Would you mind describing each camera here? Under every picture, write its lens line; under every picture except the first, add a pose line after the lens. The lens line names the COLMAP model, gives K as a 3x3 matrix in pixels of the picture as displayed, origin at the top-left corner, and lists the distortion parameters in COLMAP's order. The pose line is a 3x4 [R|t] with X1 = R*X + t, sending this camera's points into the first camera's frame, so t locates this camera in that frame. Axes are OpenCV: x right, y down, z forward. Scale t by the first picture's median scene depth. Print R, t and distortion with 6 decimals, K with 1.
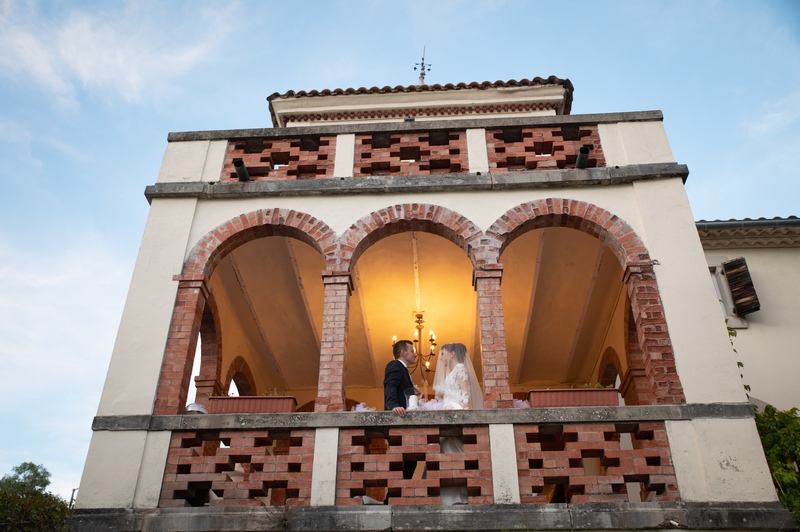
lens RADIAL K [[747.6, 0, 400.0], [0, 747.6, 266.0], [0, 0, 1]] dist [-0.008806, 0.134728]
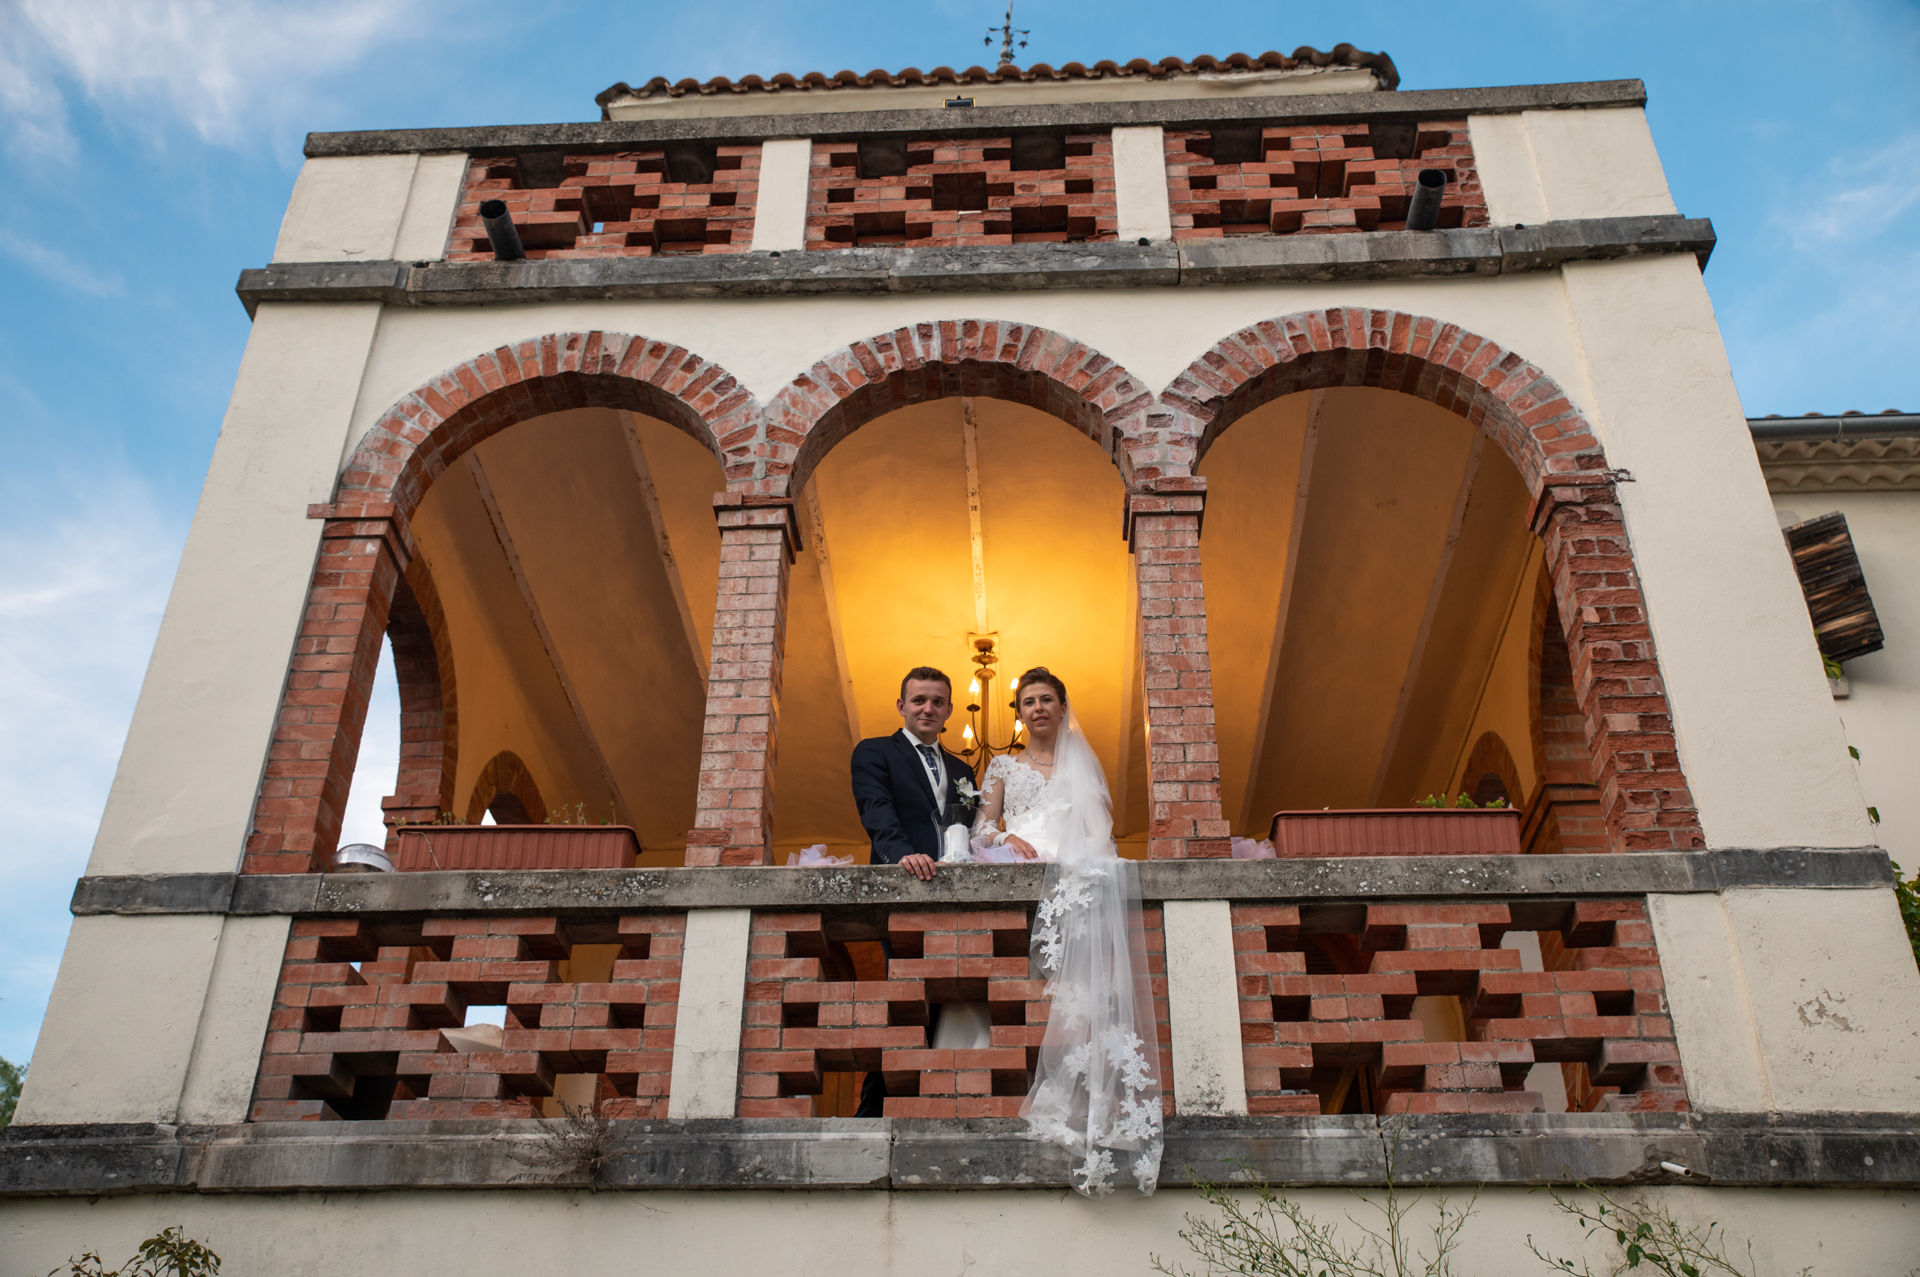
lens RADIAL K [[1833.5, 0, 965.9], [0, 1833.5, 636.8], [0, 0, 1]] dist [-0.002693, 0.134854]
pose [[0.999960, 0.008062, 0.003813, 0.016693], [-0.008112, 0.999879, 0.013275, 0.064719], [-0.003705, -0.013305, 0.999905, 0.099440]]
